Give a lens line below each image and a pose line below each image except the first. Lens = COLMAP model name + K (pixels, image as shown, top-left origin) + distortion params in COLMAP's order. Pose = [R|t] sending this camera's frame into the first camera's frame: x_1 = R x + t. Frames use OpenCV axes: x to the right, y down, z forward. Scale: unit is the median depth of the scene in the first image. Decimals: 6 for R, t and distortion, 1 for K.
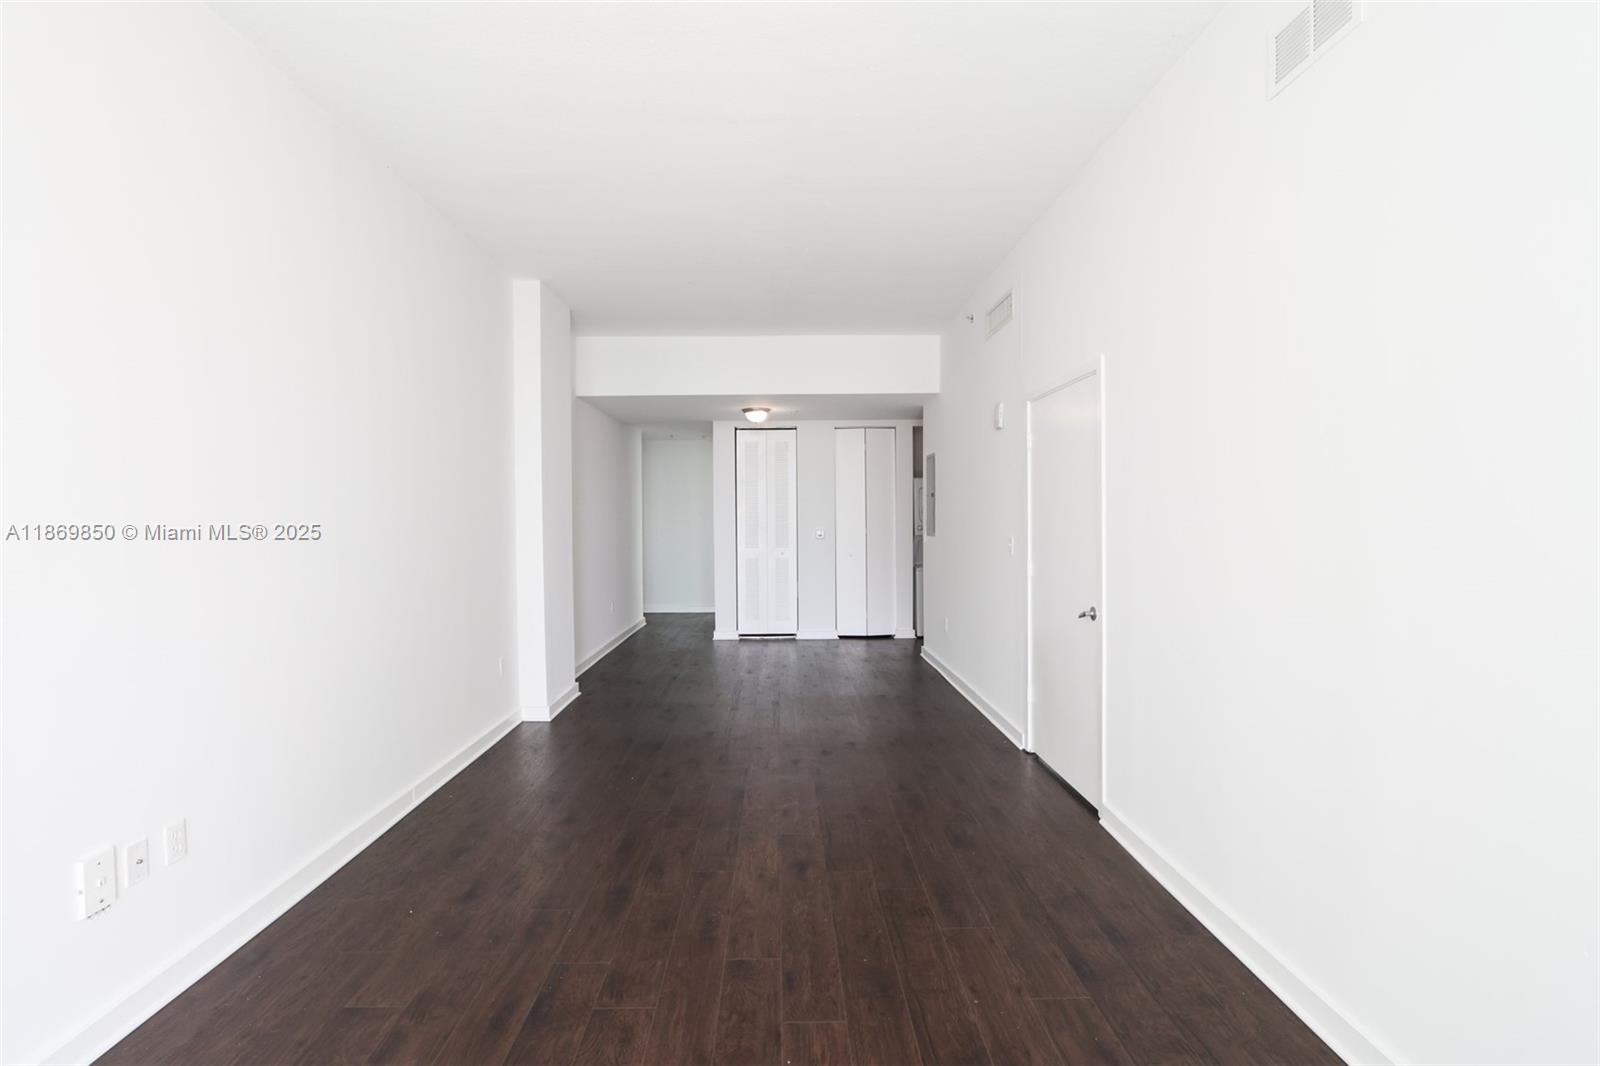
lens RADIAL K [[735.7, 0, 800.4], [0, 735.7, 526.5], [0, 0, 1]] dist [-0.000492, -0.000007]
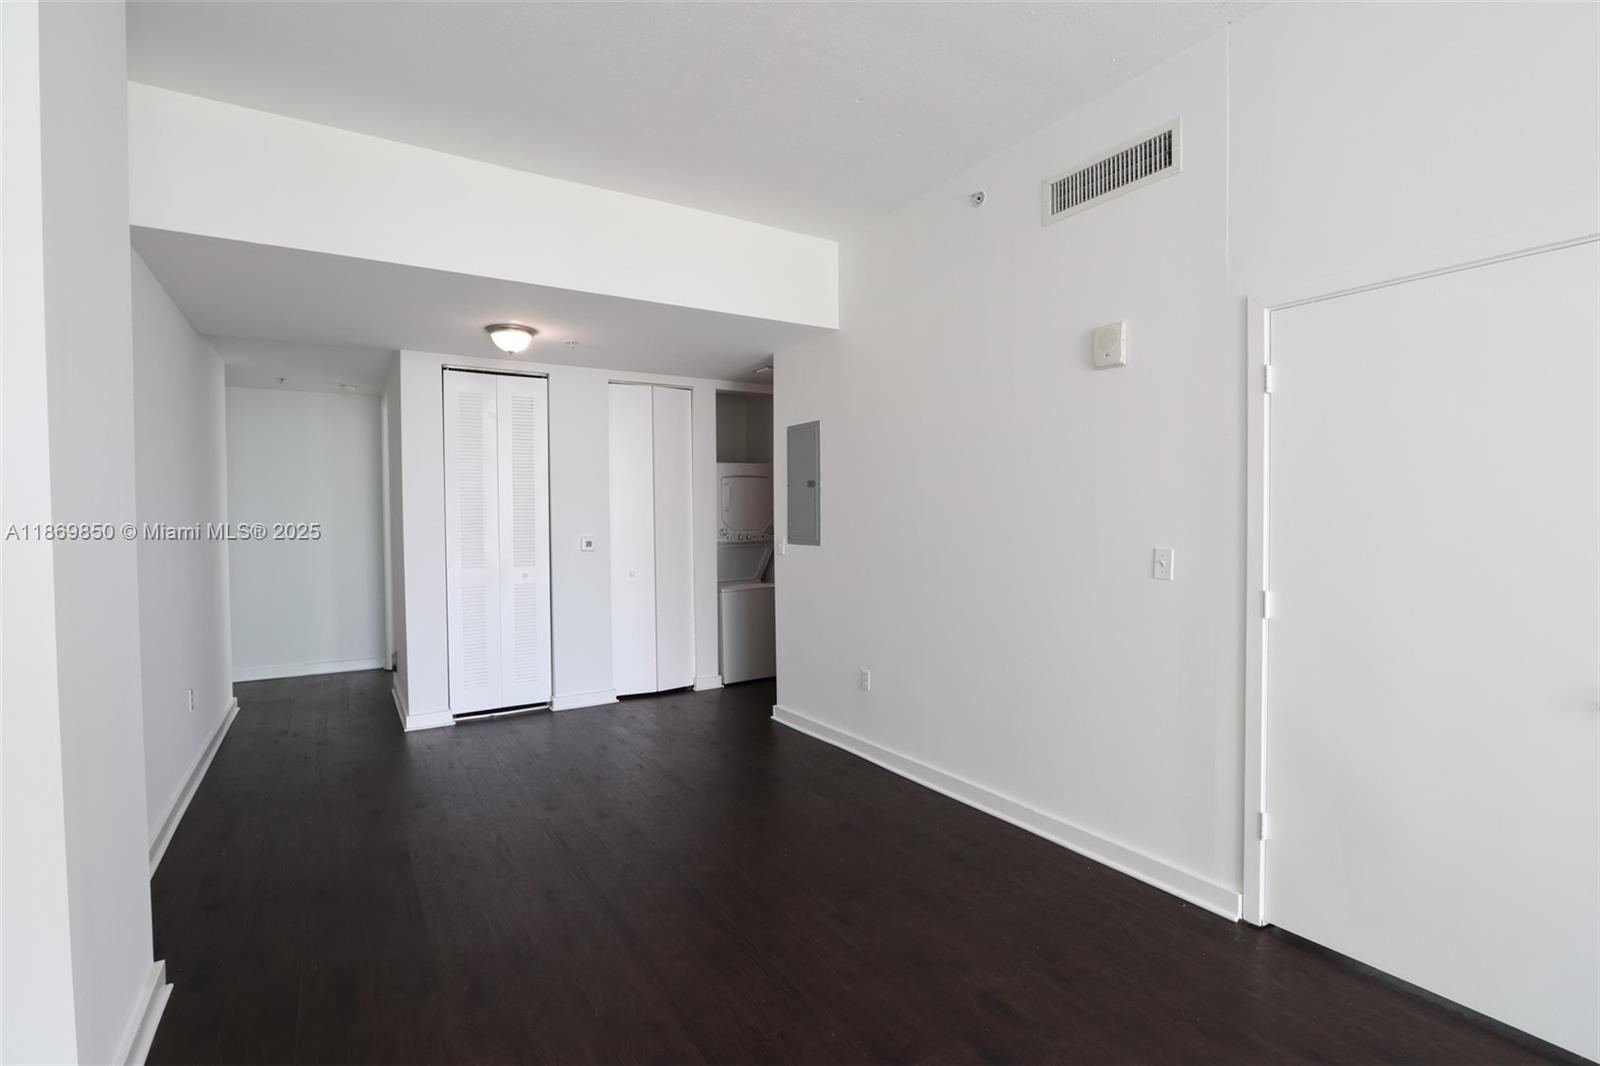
lens RADIAL K [[741.0, 0, 800.3], [0, 741.0, 532.0], [0, 0, 1]] dist [-0.005571, -0.008113]
pose [[0.861852, -0.009578, 0.507070, -0.142374], [0.007002, 0.999951, 0.006988, -0.002800], [-0.507112, -0.002472, 0.861876, 0.345512]]
